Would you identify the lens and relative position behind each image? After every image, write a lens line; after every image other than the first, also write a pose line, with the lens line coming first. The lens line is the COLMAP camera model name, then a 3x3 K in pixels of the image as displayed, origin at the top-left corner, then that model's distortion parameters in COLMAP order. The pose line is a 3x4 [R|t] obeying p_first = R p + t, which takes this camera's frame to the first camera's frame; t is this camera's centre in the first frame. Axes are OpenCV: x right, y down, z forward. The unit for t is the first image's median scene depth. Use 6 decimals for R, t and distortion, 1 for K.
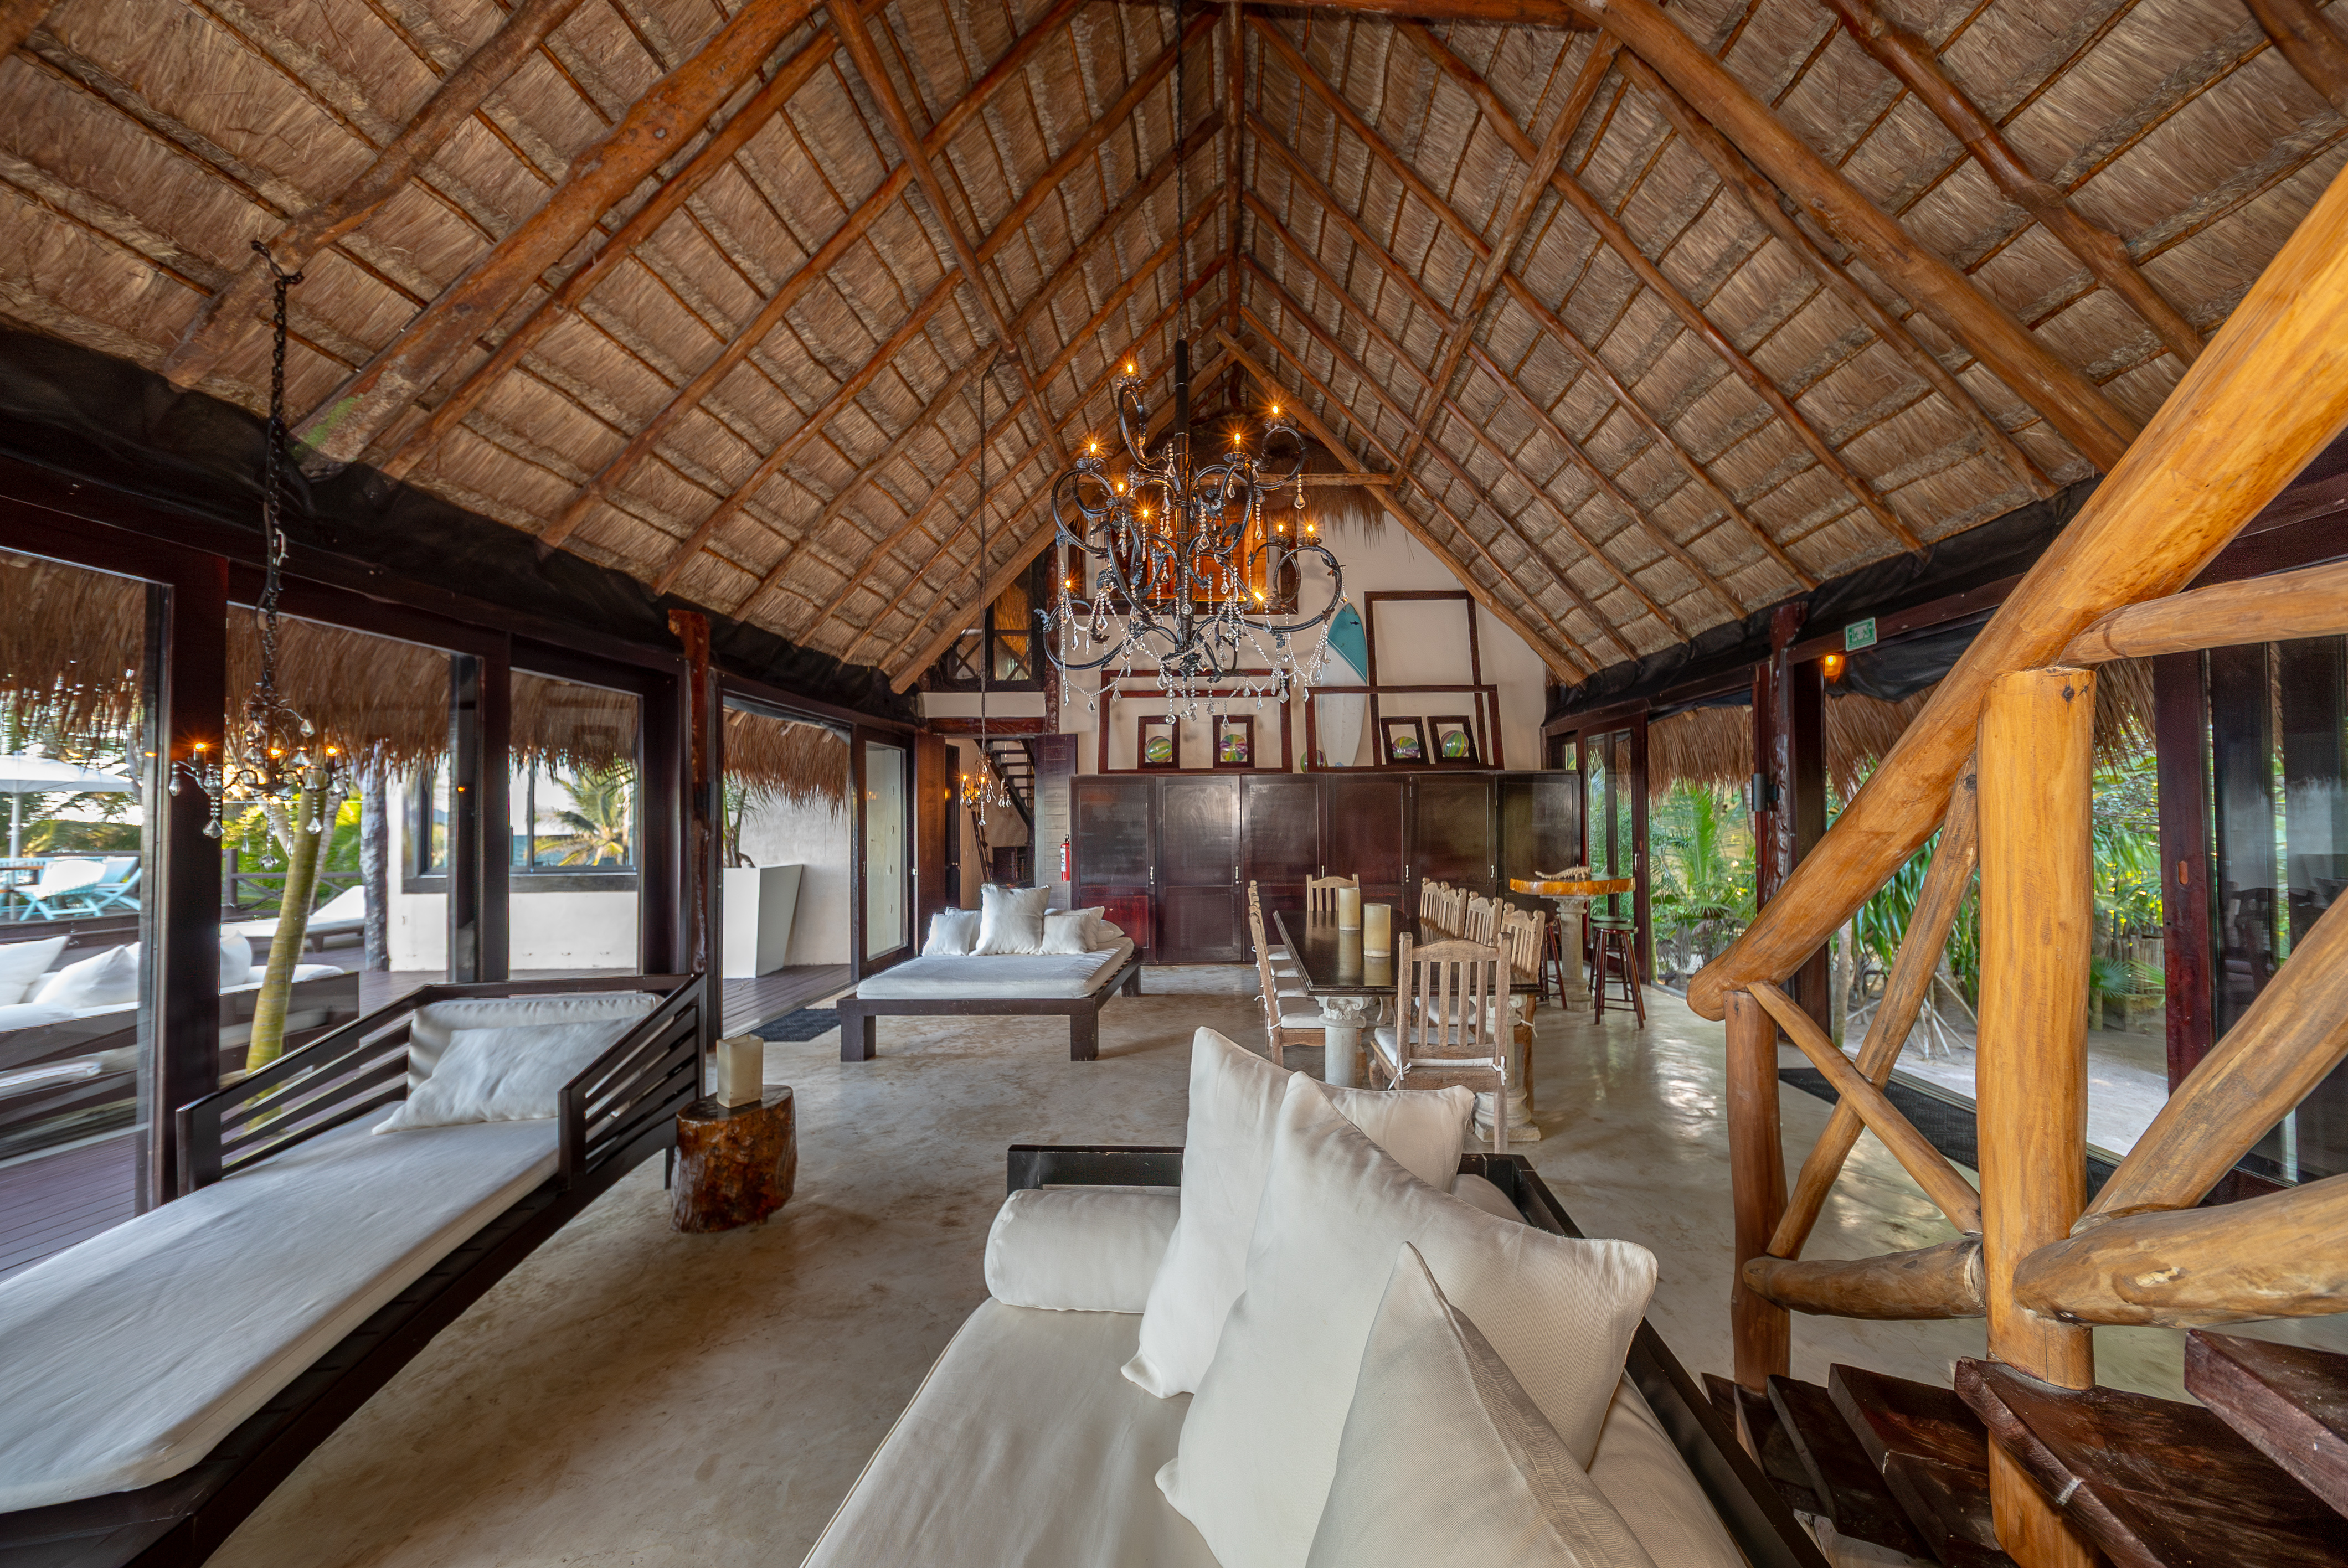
lens RADIAL K [[734.4, 0, 1210.9], [0, 734.4, 808.6], [0, 0, 1]] dist [0.000075, -0.000028]
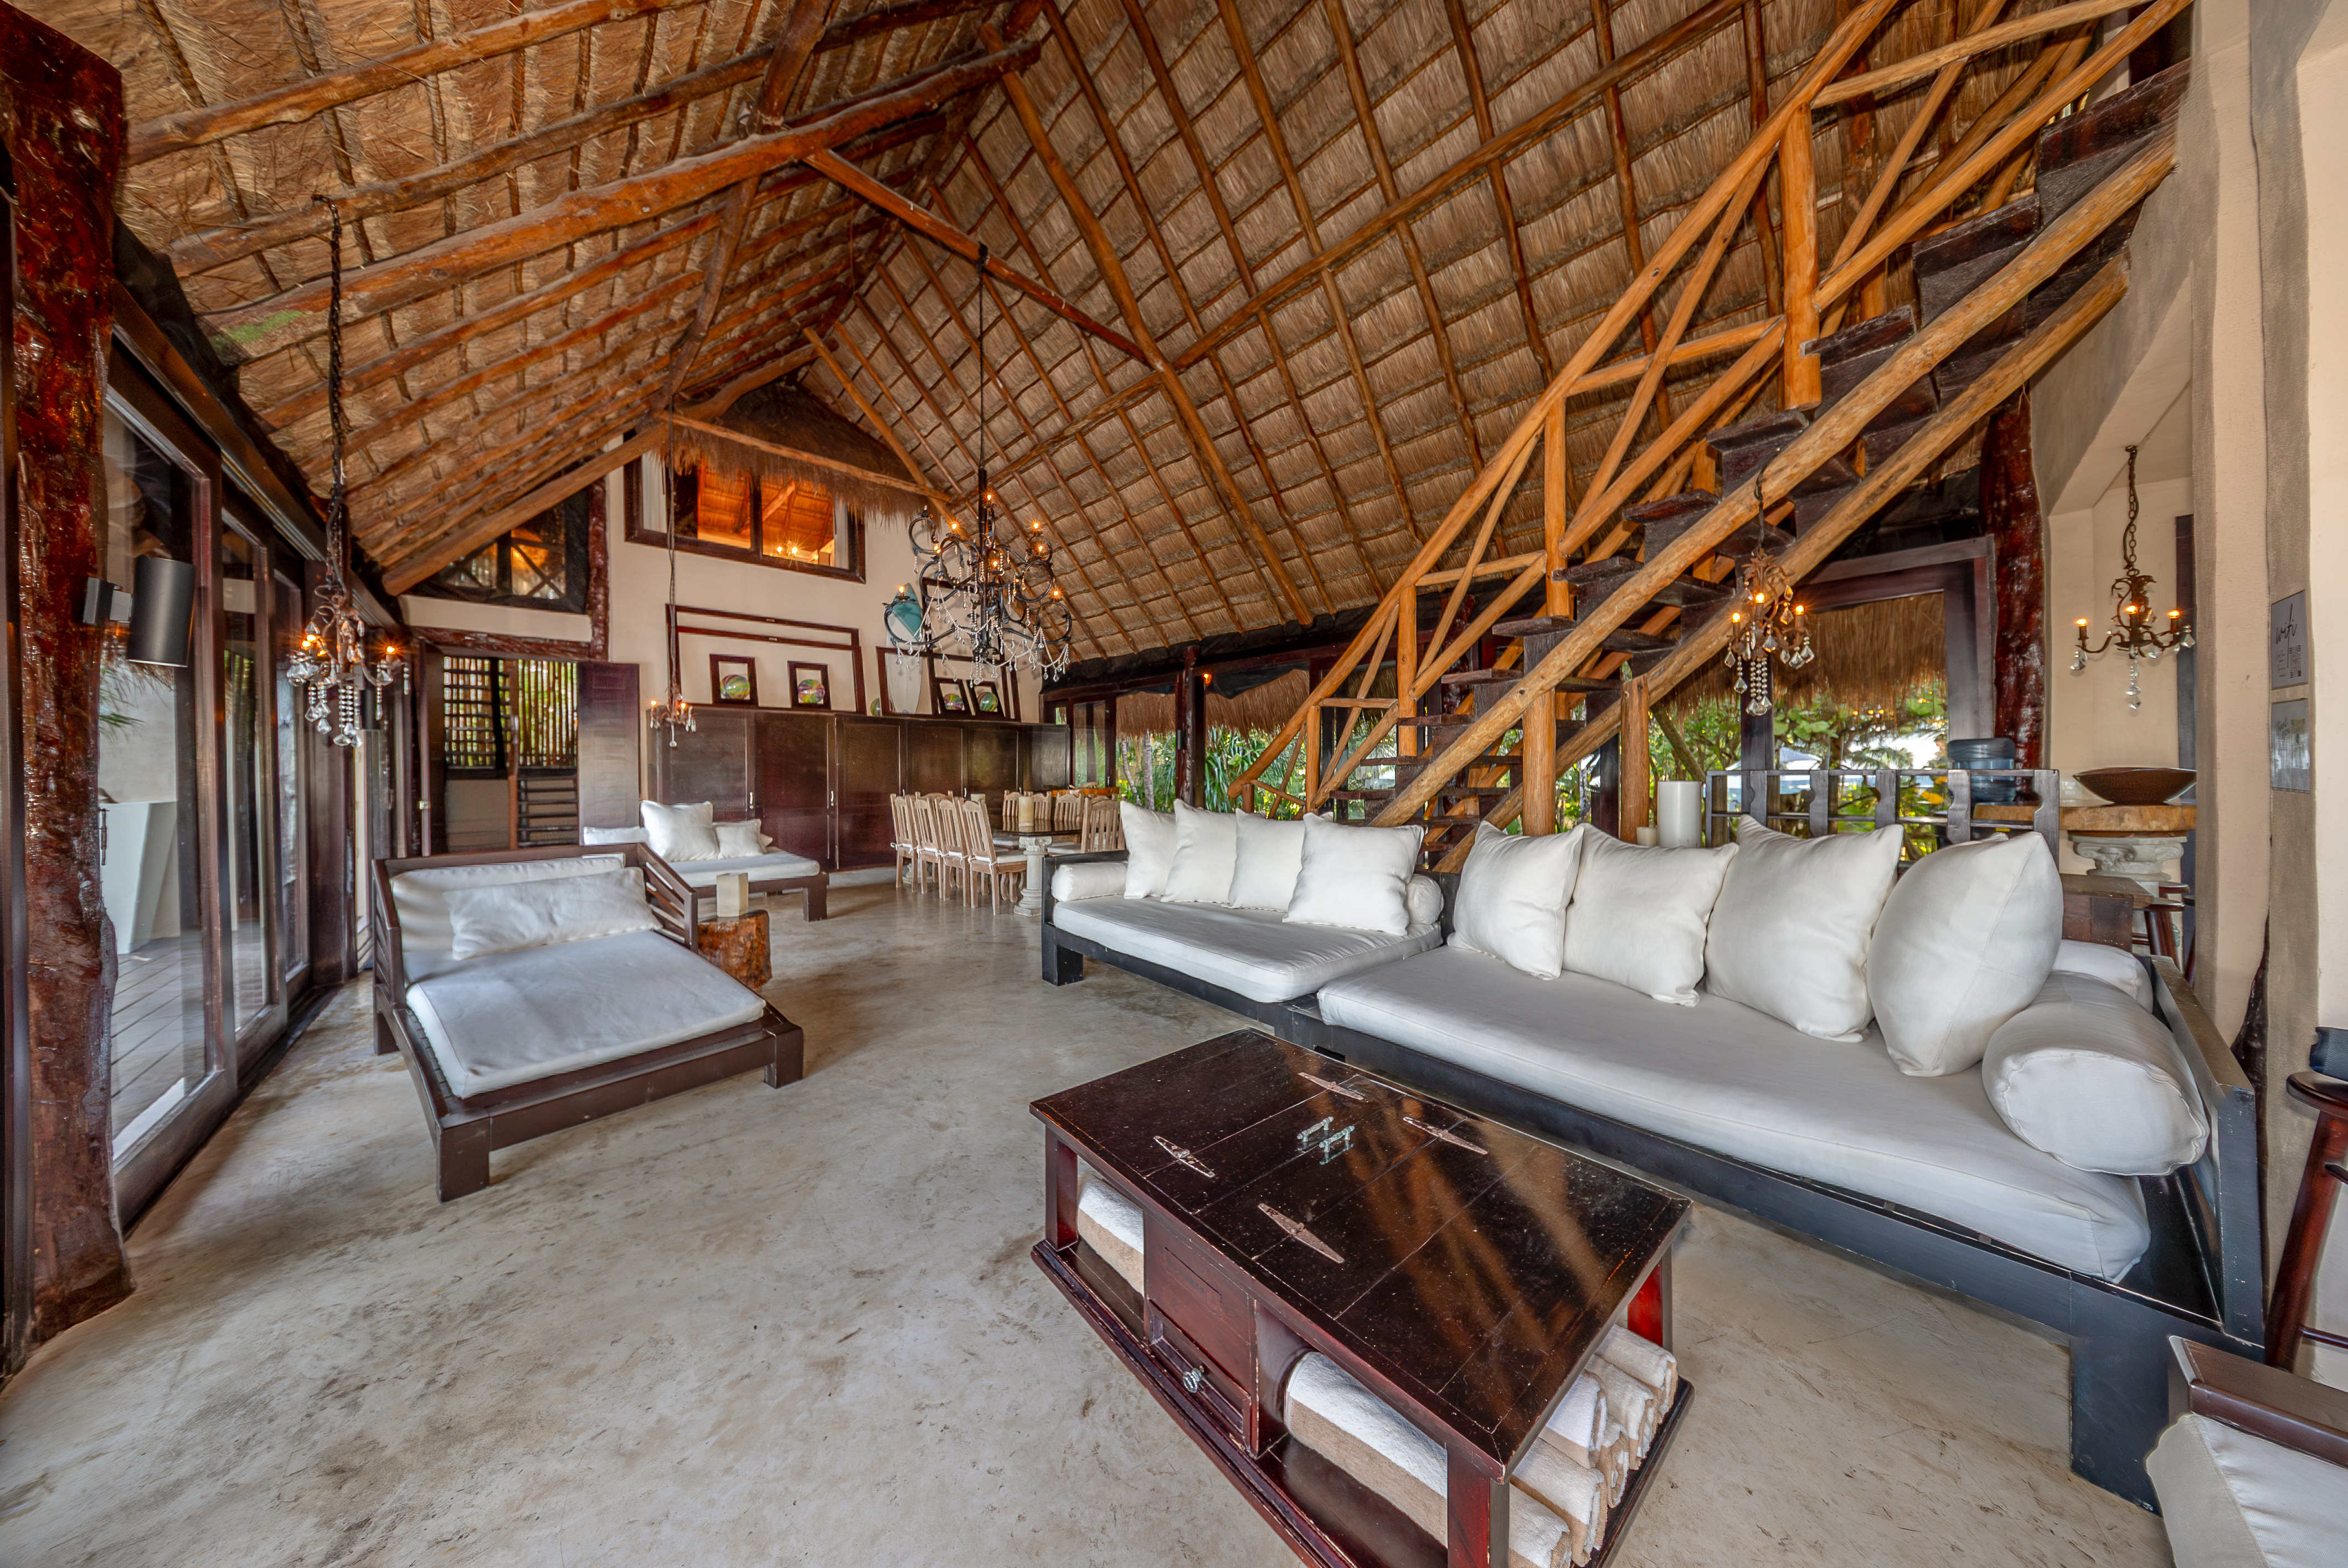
lens RADIAL K [[684.0, 0, 1175.4], [0, 684.0, 800.3], [0, 0, 1]] dist [-0.000213, -0.000099]
pose [[0.729377, -0.026848, 0.683584, -0.307680], [-0.012548, 0.998537, 0.052606, 0.026676], [-0.683996, -0.046947, 0.727973, -0.200974]]
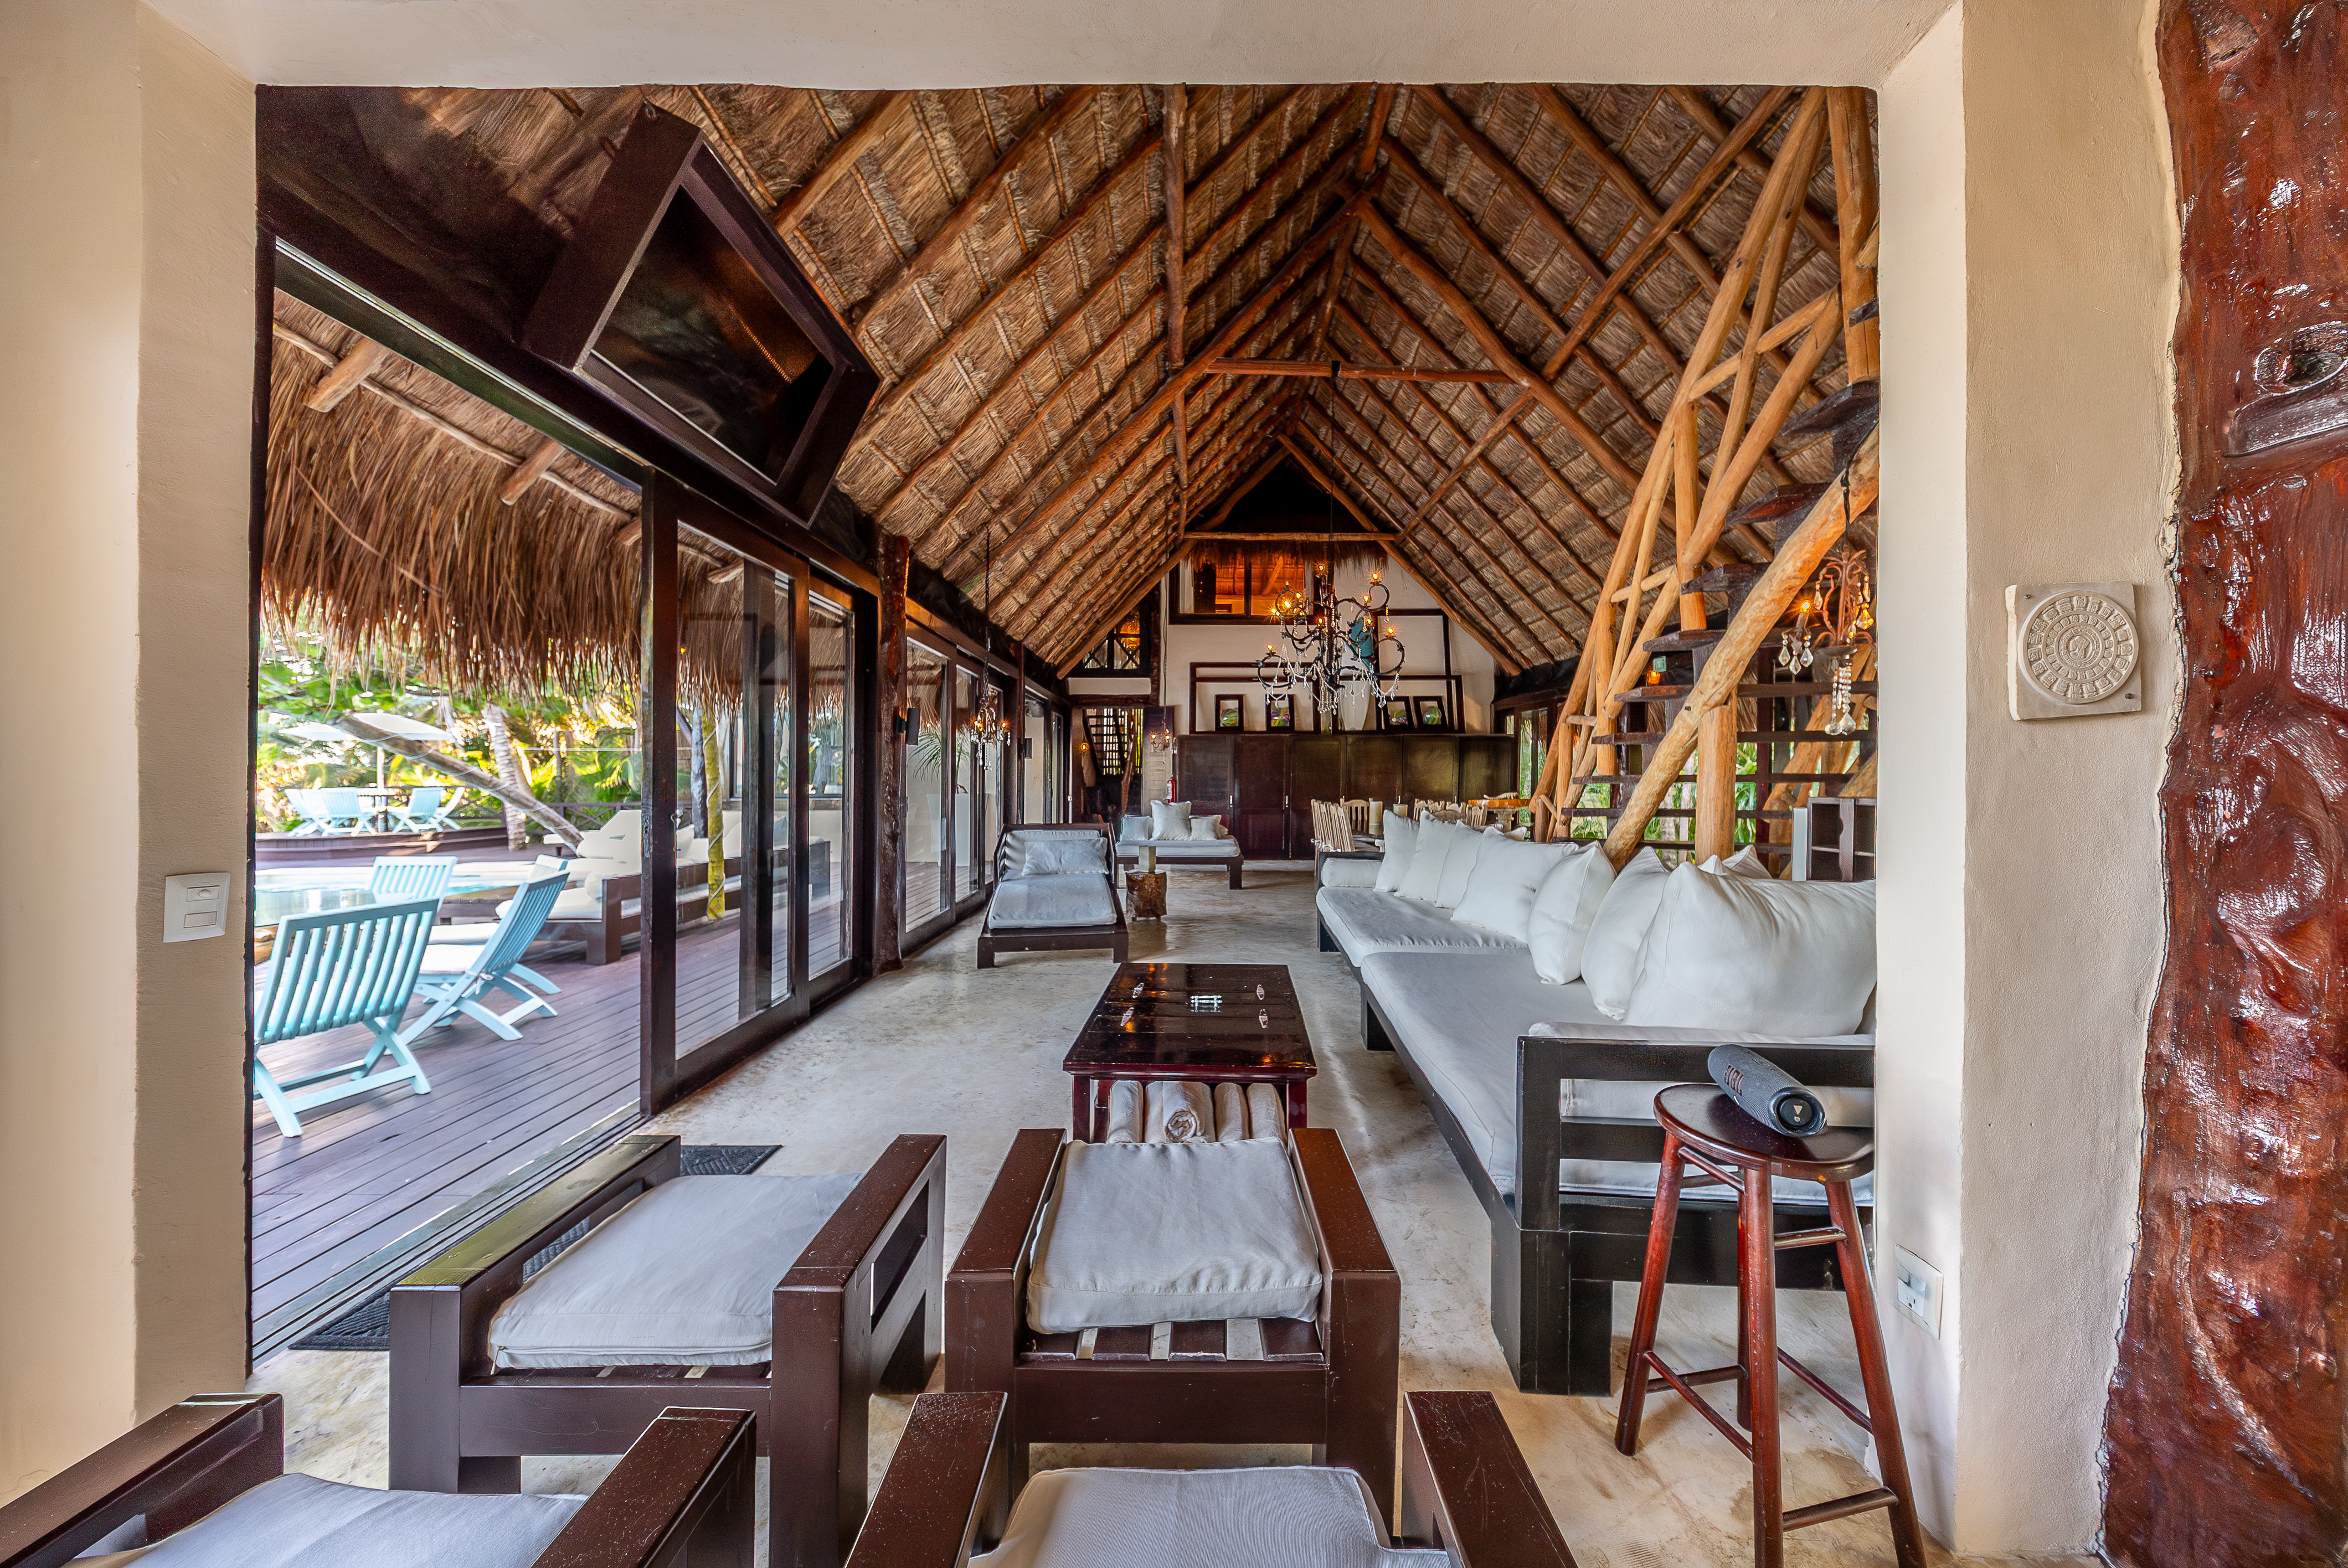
lens RADIAL K [[684.0, 0, 1175.4], [0, 684.0, 800.3], [0, 0, 1]] dist [-0.000213, -0.000099]
pose [[0.999917, 0.007748, -0.010296, -0.173895], [-0.007207, 0.998646, 0.051518, 0.016283], [0.010681, -0.051440, 0.998619, -0.401095]]
